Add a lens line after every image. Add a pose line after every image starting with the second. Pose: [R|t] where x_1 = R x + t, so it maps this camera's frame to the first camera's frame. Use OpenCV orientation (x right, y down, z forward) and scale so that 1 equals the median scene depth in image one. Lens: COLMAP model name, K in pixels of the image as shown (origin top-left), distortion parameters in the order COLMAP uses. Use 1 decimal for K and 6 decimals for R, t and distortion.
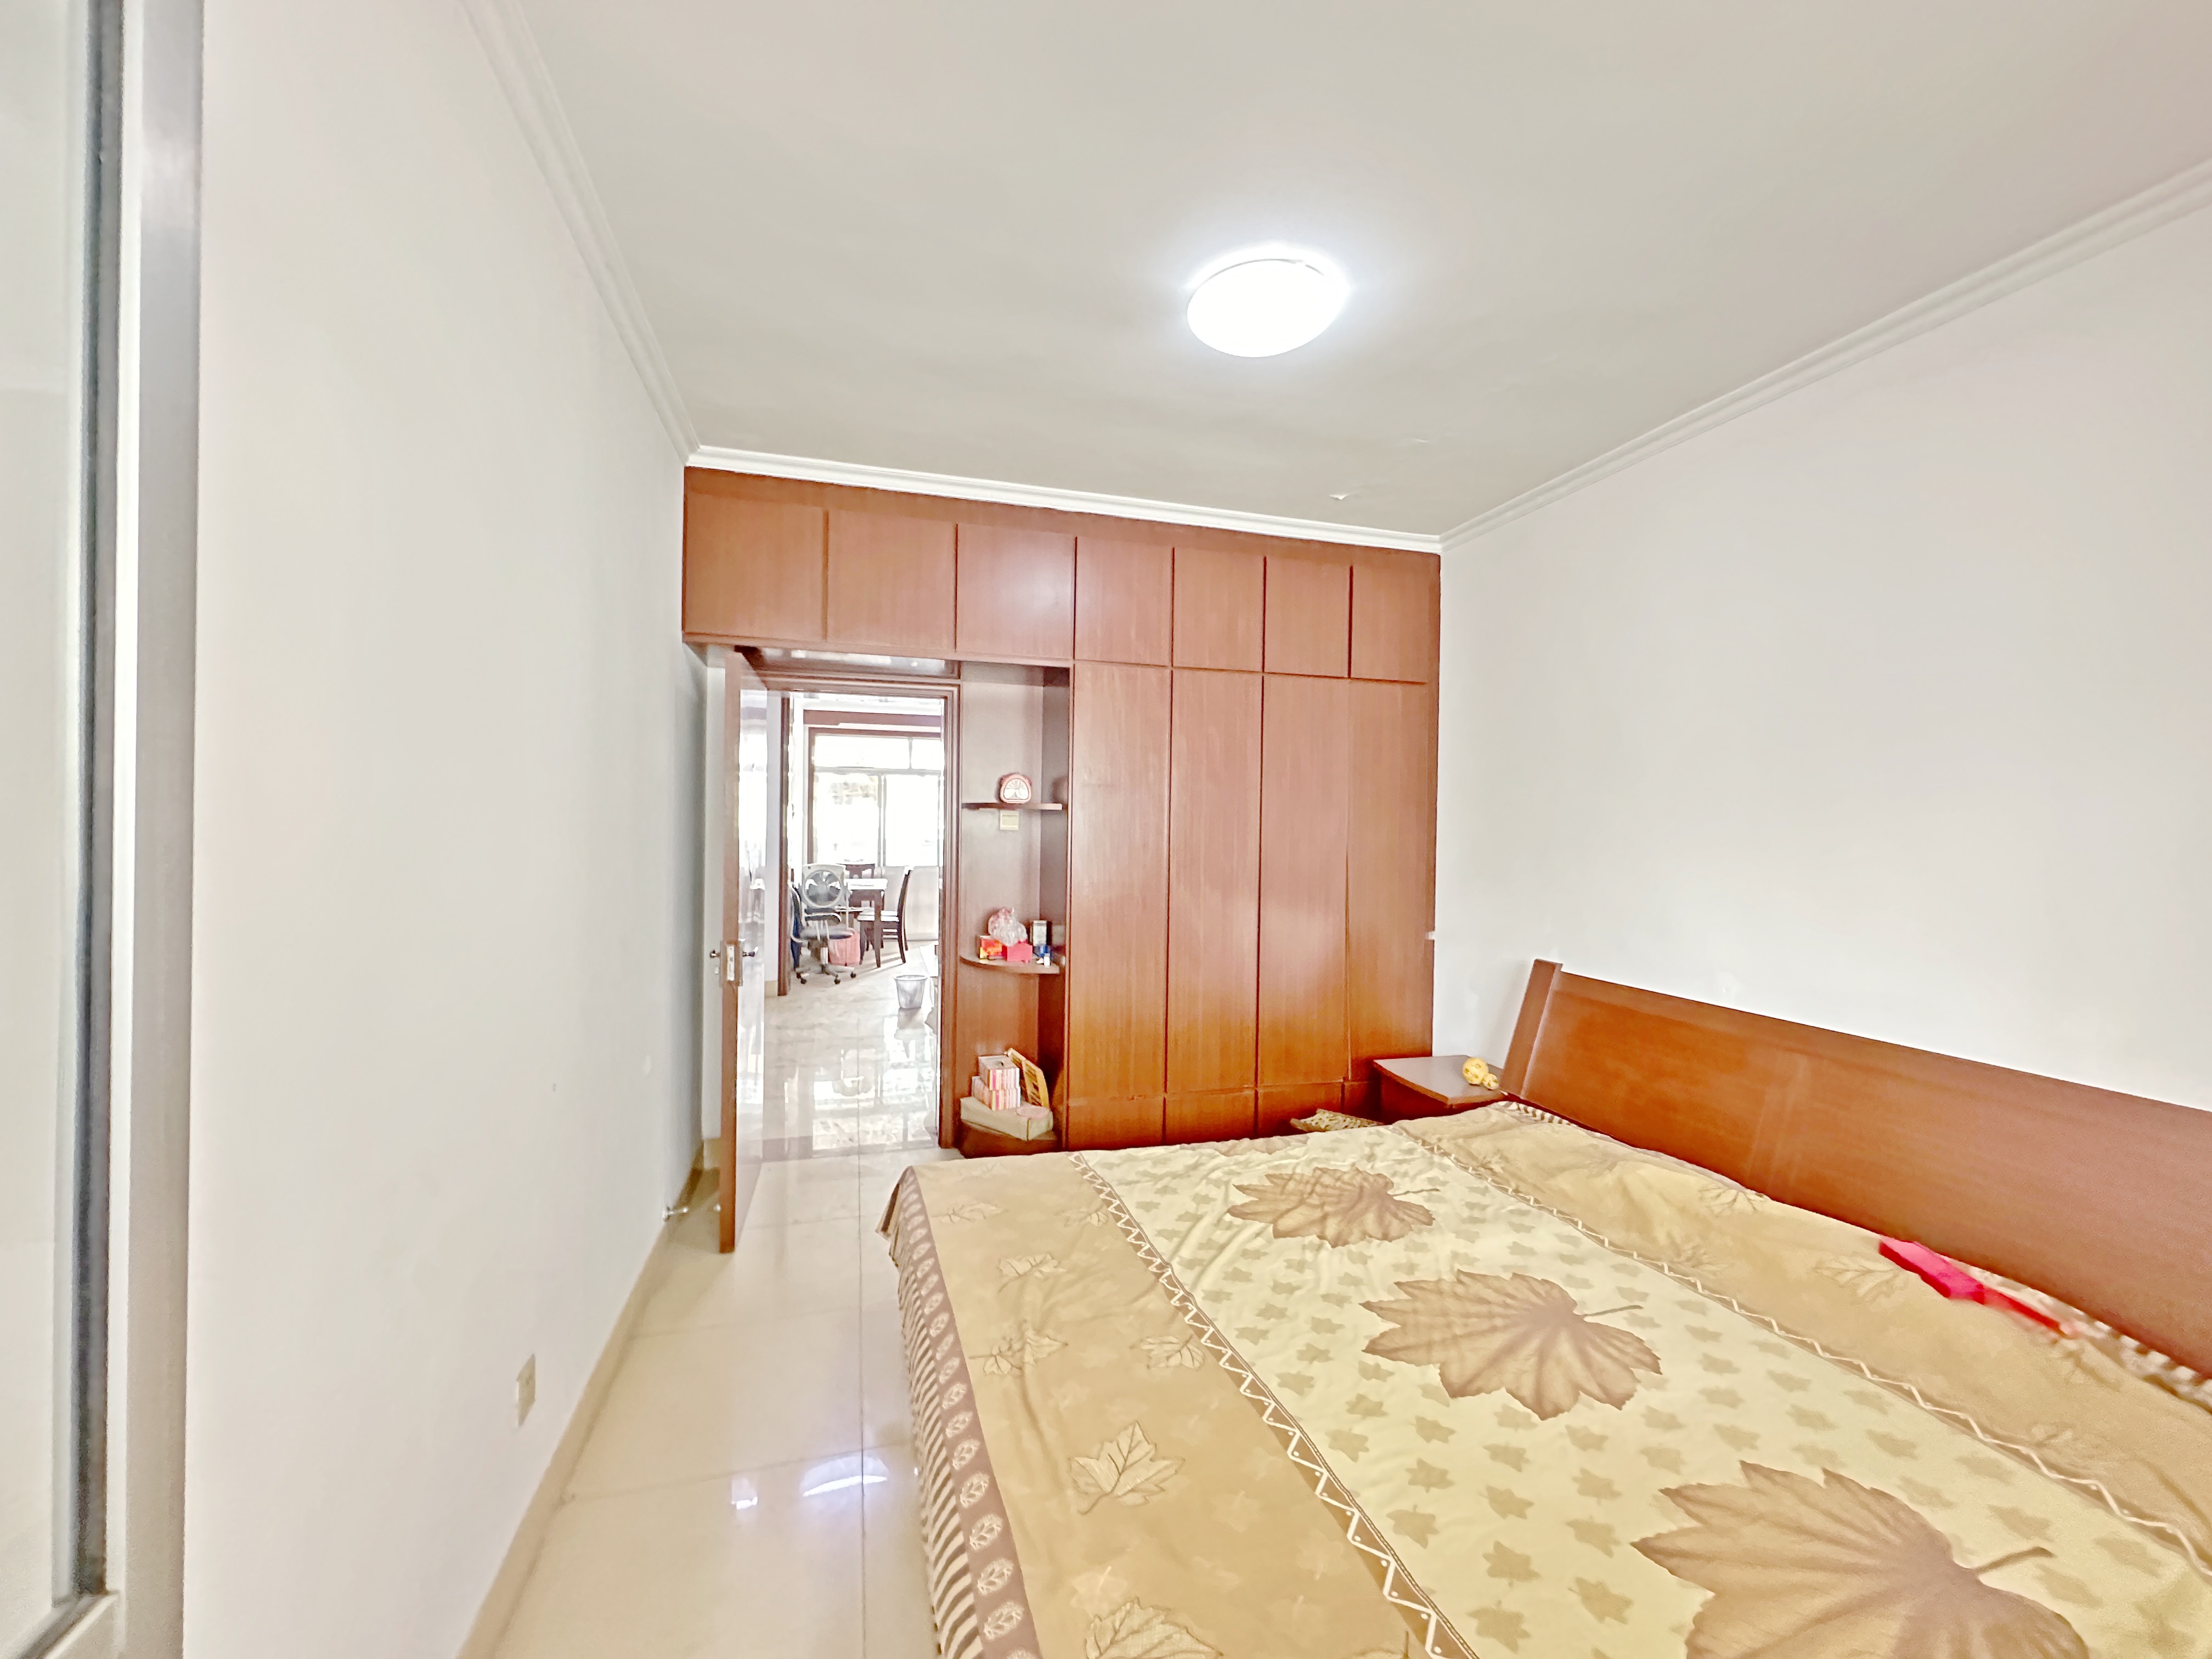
lens RADIAL K [[890.8, 0, 1114.2], [0, 890.8, 824.9], [0, 0, 1]] dist [-0.001742, -0.000038]
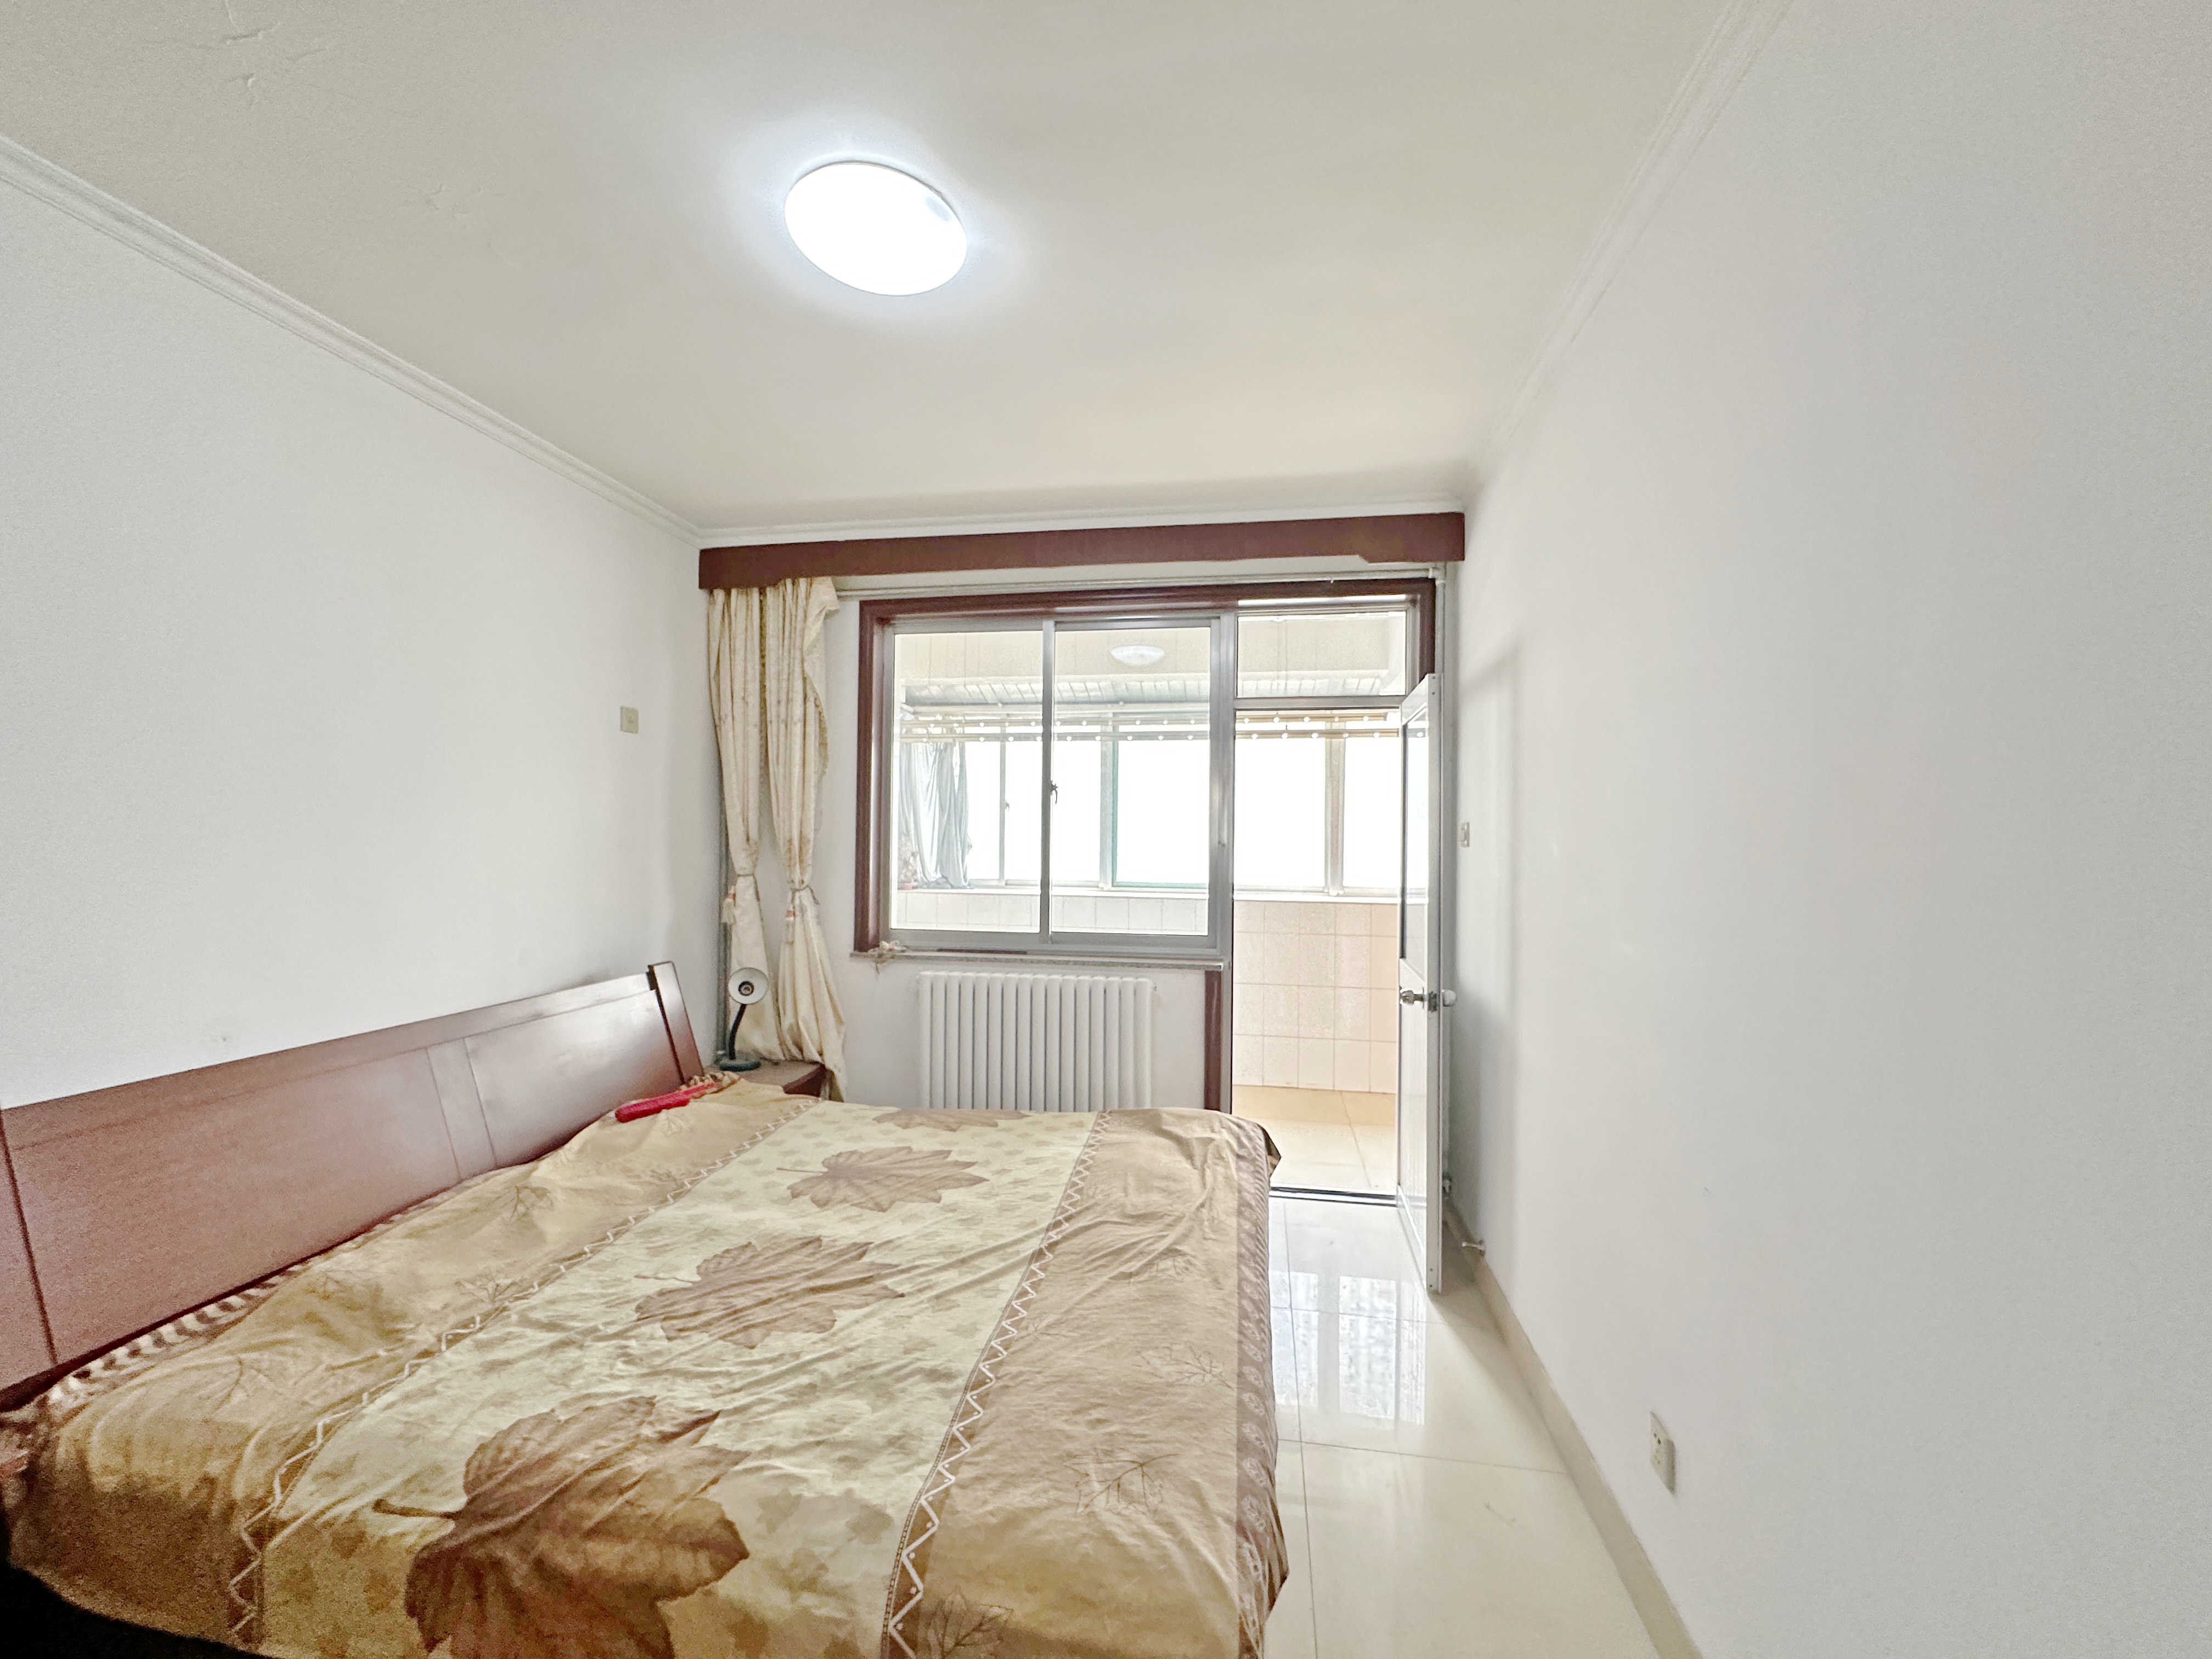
lens RADIAL K [[890.8, 0, 1108.5], [0, 890.8, 833.5], [0, 0, 1]] dist [-0.001742, -0.000038]
pose [[-0.896410, -0.020313, 0.442760, -0.534618], [-0.017912, 0.999793, 0.009605, -0.026191], [-0.442864, 0.000679, -0.896589, 2.125421]]
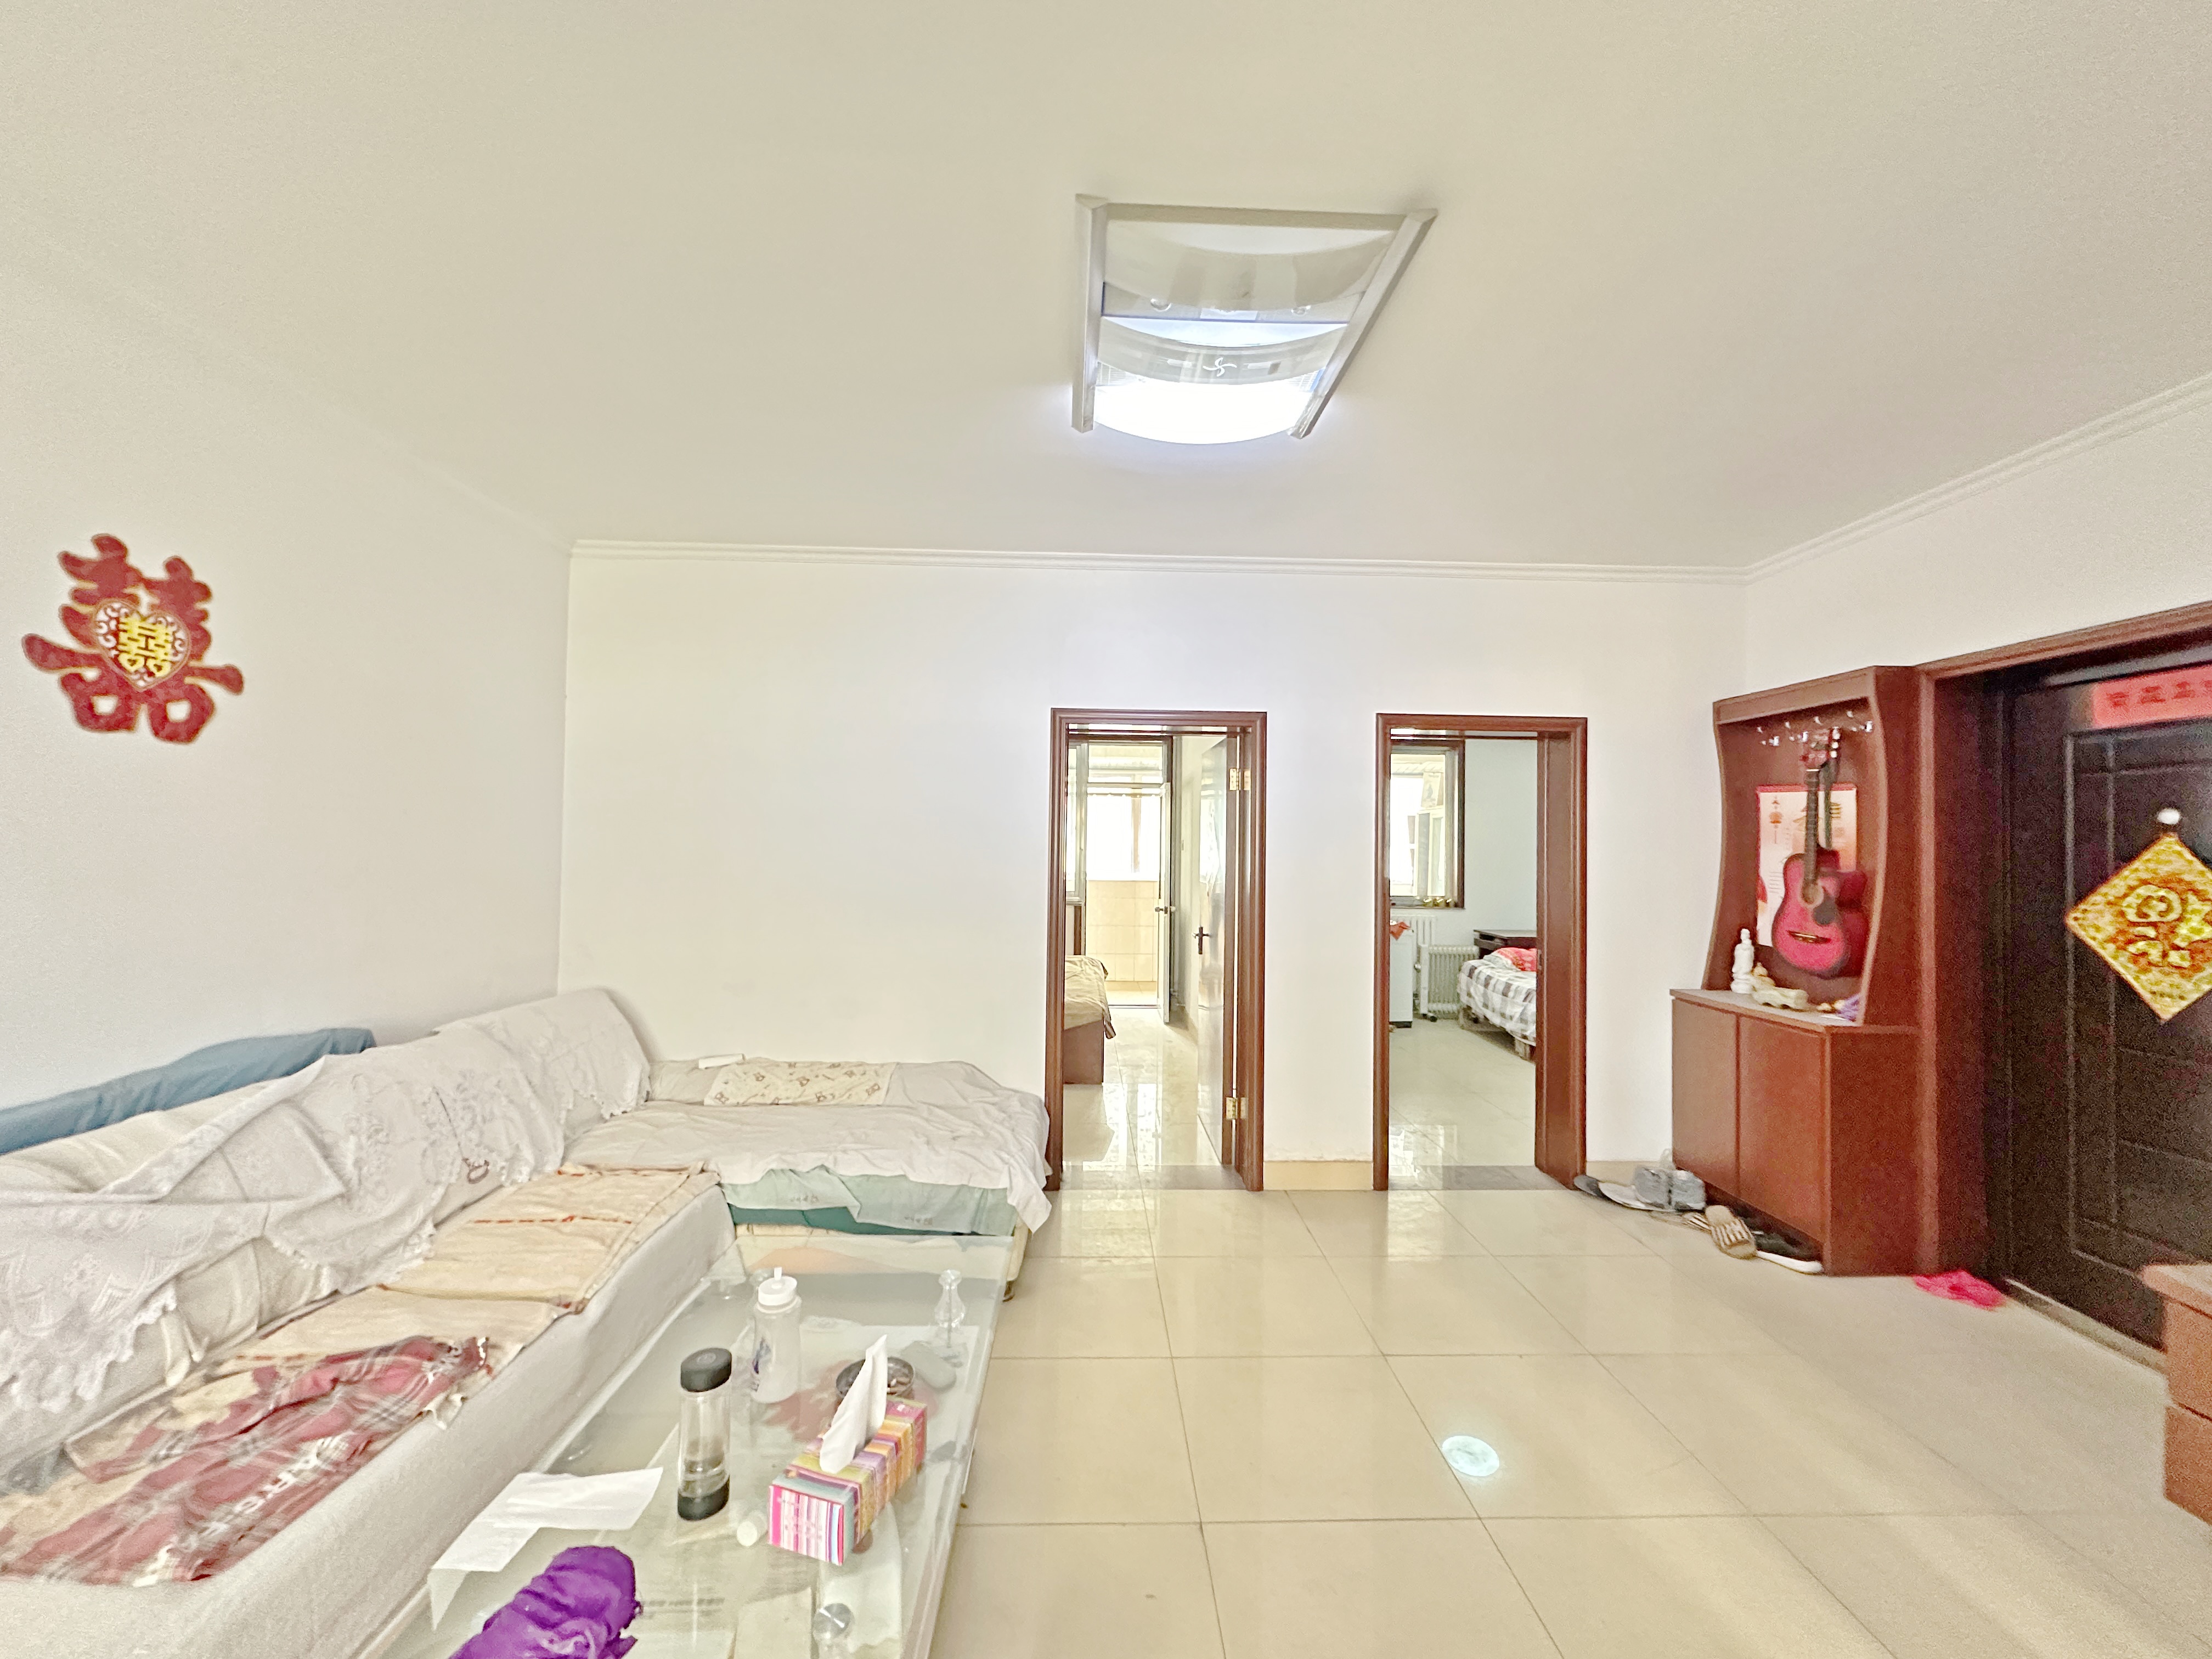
lens RADIAL K [[890.8, 0, 1110.2], [0, 890.8, 838.9], [0, 0, 1]] dist [-0.001742, -0.000038]
pose [[-0.962379, -0.007182, 0.271615, -0.828541], [-0.011180, 0.999851, -0.013174, -0.013637], [-0.271480, -0.015715, -0.962316, 3.140558]]
